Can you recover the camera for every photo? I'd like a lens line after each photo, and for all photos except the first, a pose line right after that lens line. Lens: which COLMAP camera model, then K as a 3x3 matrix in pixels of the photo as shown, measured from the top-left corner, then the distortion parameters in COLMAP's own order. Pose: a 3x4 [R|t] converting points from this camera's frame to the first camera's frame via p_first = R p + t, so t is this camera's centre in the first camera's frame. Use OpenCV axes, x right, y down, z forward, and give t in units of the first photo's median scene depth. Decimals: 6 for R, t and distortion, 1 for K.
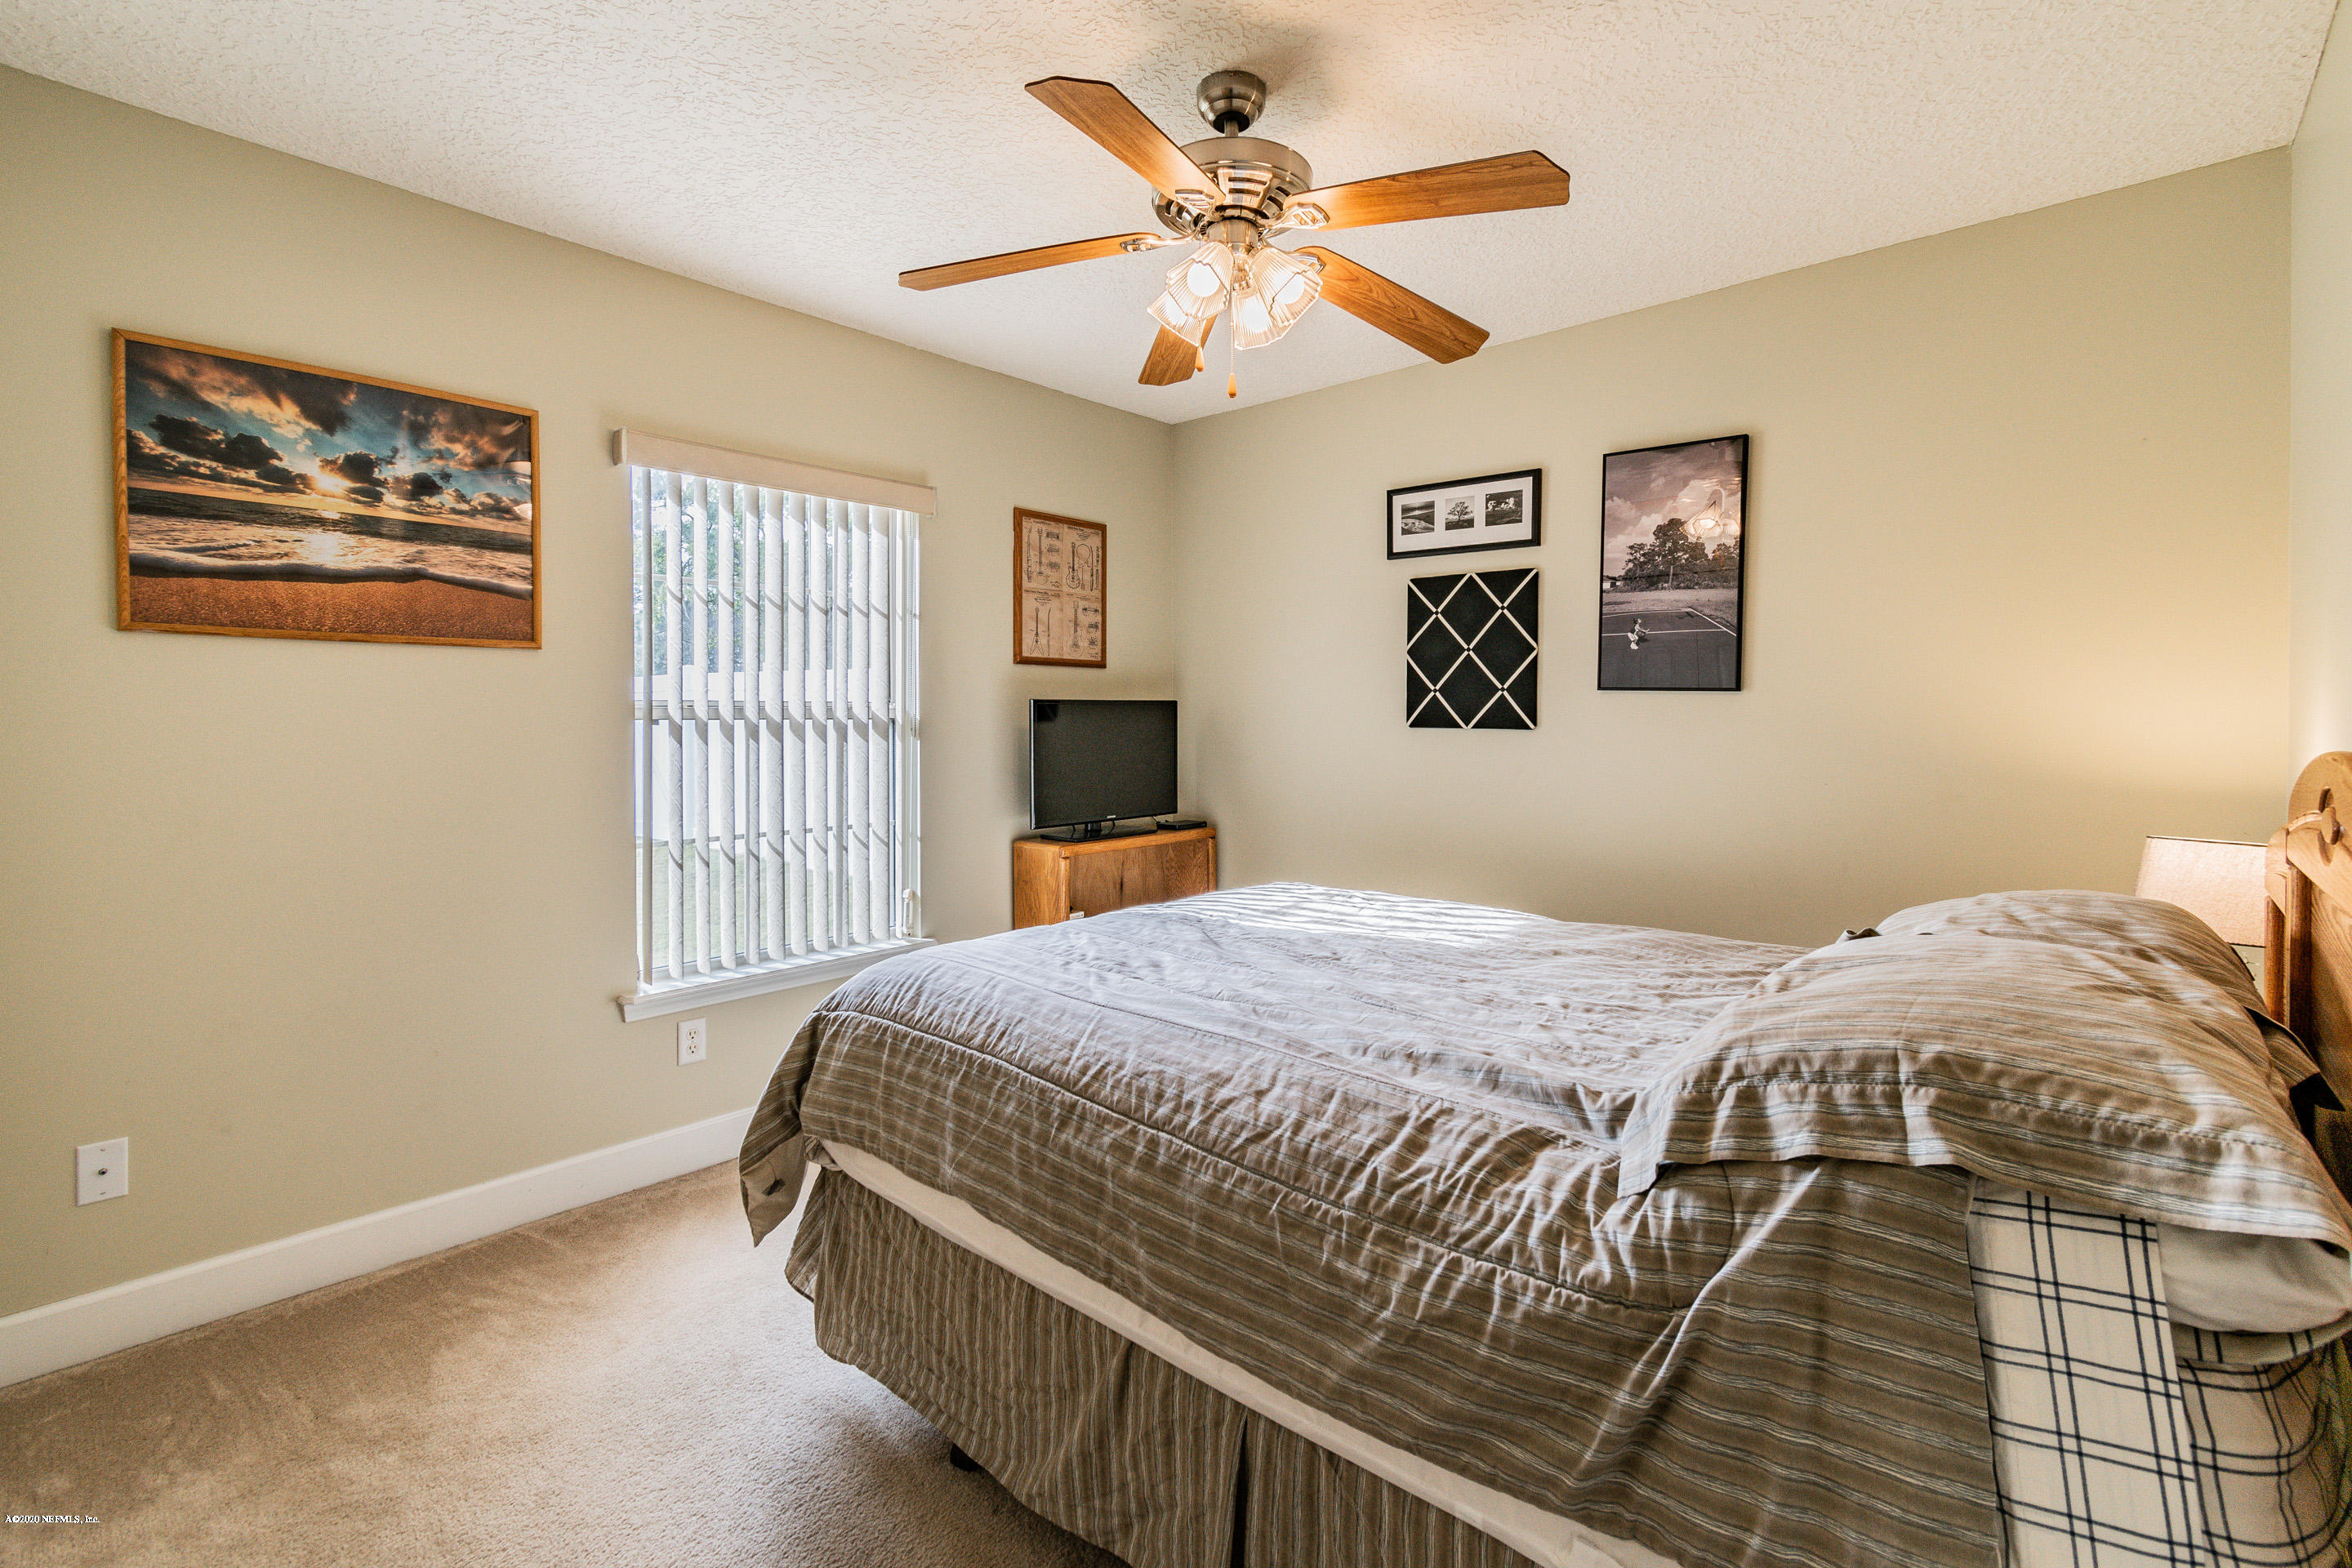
lens RADIAL K [[1047.2, 0, 1164.1], [0, 1047.2, 724.4], [0, 0, 1]] dist [0.002204, 0.000124]
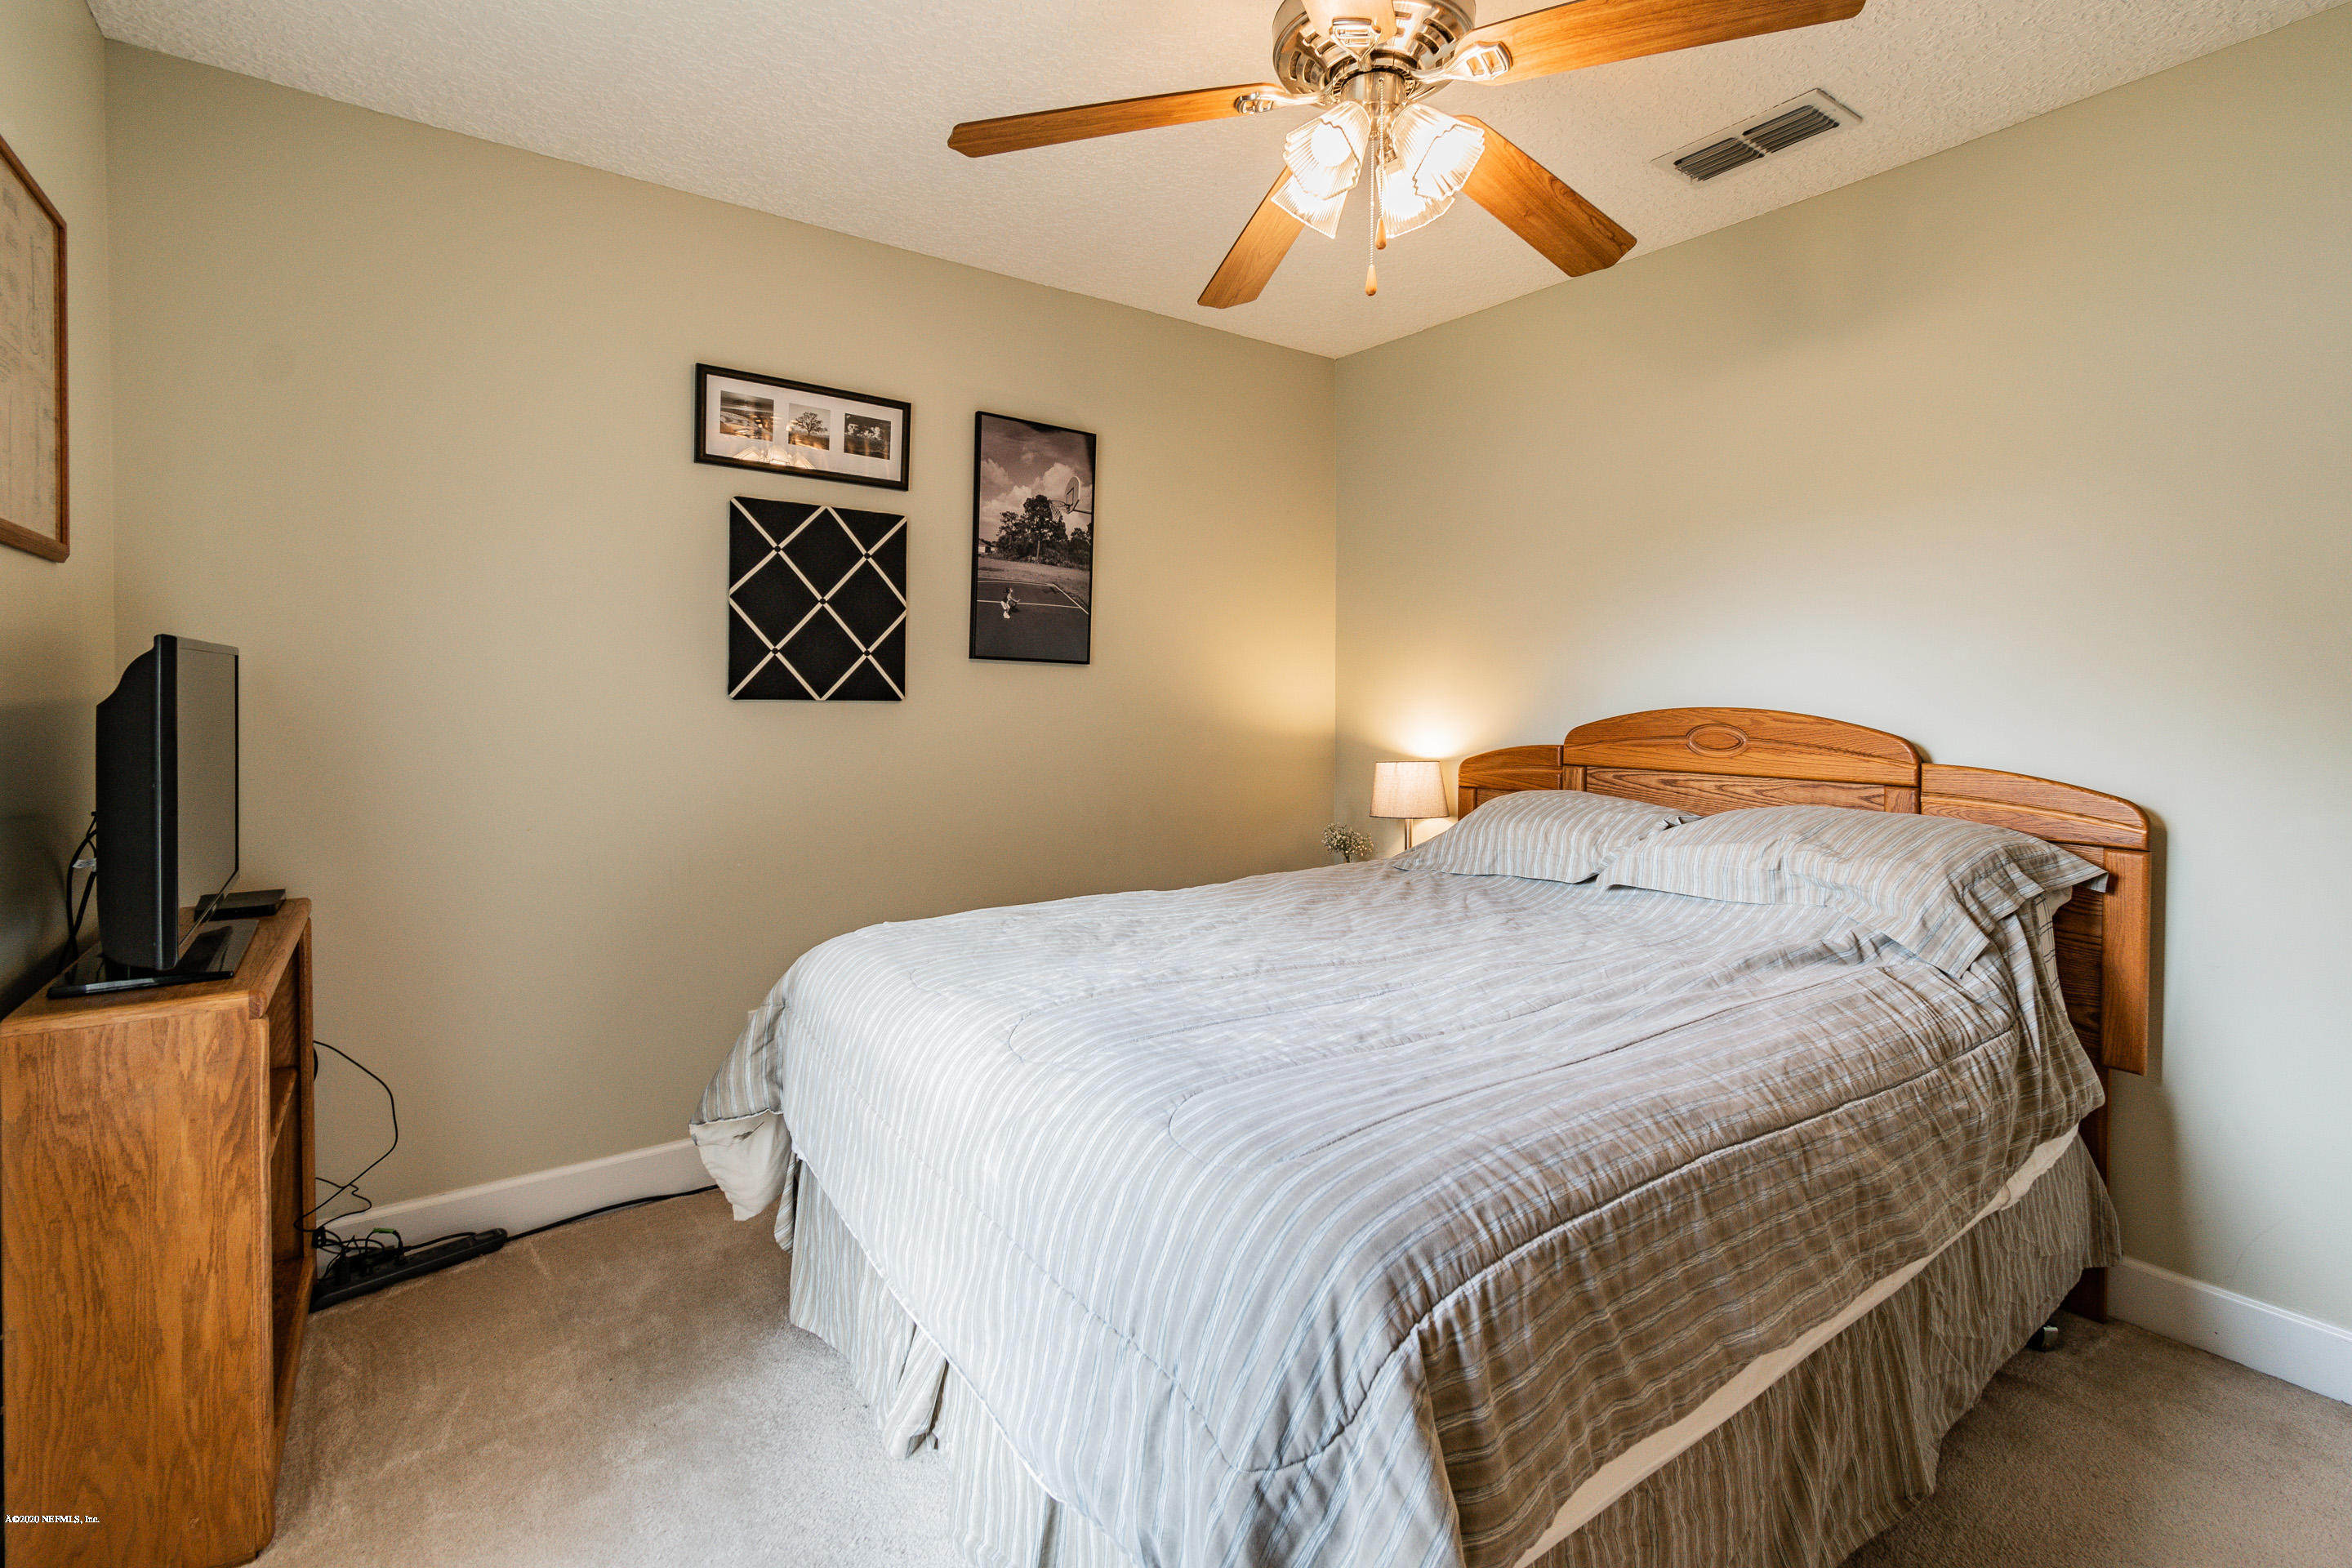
lens RADIAL K [[1073.7, 0, 1181.1], [0, 1073.7, 696.8], [0, 0, 1]] dist [0.000559, -0.000030]
pose [[0.202050, -0.005945, 0.979357, -0.494423], [0.000765, 0.999982, 0.005913, -0.003760], [-0.979375, -0.000445, 0.202051, 0.615306]]
